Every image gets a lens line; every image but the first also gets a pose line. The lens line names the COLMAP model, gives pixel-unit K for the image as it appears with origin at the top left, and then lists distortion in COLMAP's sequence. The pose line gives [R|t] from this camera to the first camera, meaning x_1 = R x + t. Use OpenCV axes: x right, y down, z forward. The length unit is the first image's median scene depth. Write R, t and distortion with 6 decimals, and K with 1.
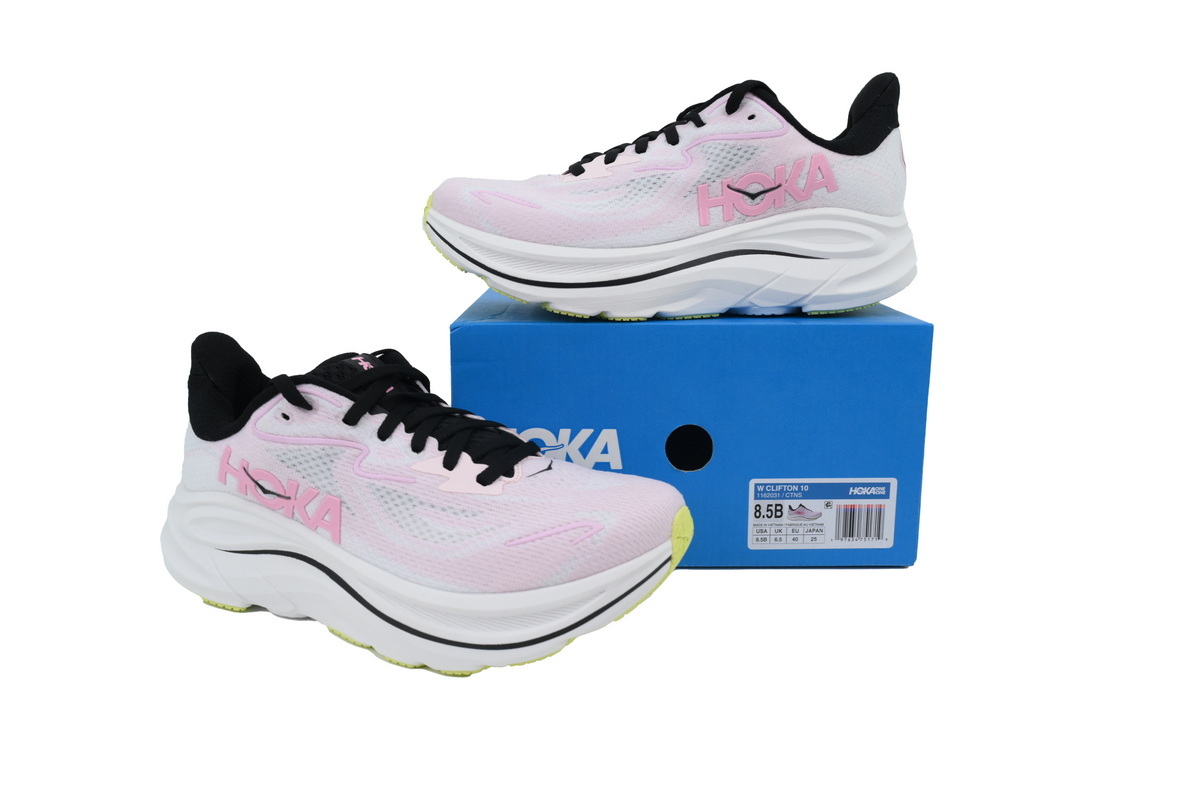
lens RADIAL K [[906.4, 0, 596.4], [0, 906.4, 408.2], [0, 0, 1]] dist [0.024006, -0.001261]
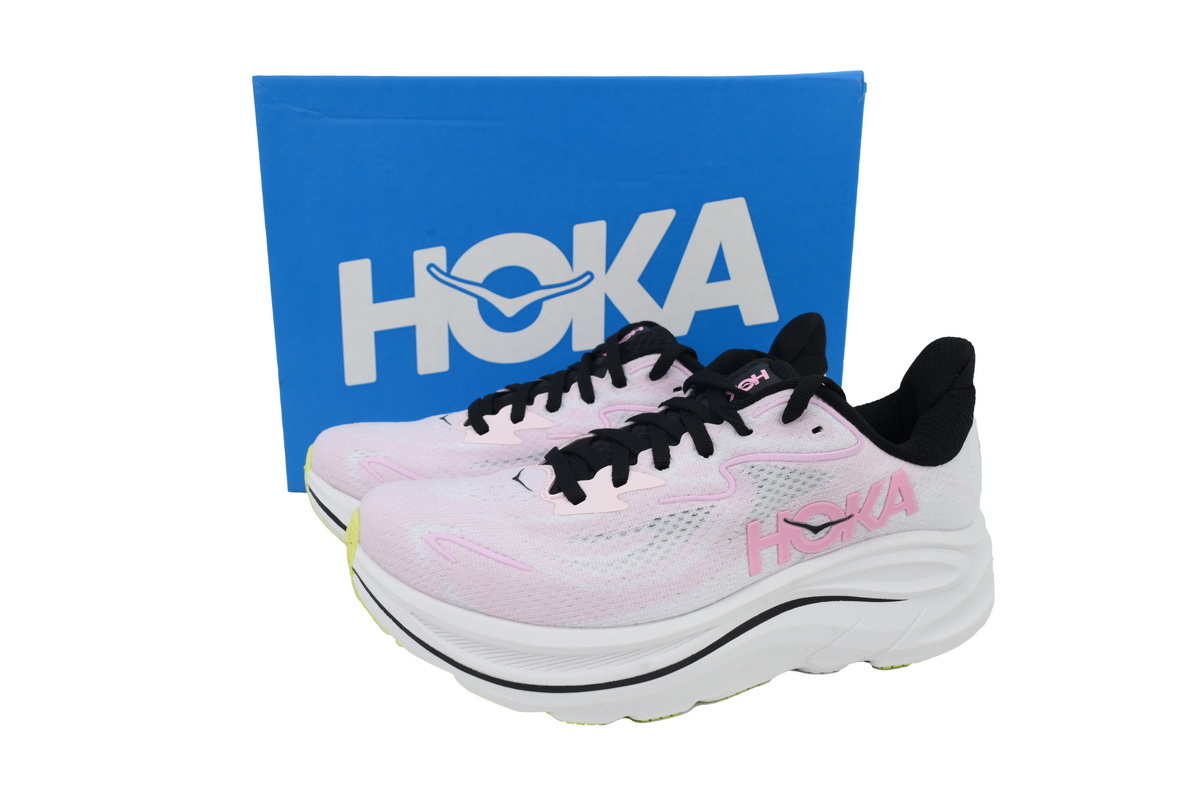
lens RADIAL K [[906.4, 0, 605.0], [0, 906.4, 406.6], [0, 0, 1]] dist [0.024006, -0.001261]
pose [[0.981228, -0.027333, 0.190906, -0.134417], [0.021145, 0.999185, 0.034376, -0.364619], [-0.191690, -0.029694, 0.981006, 0.314597]]
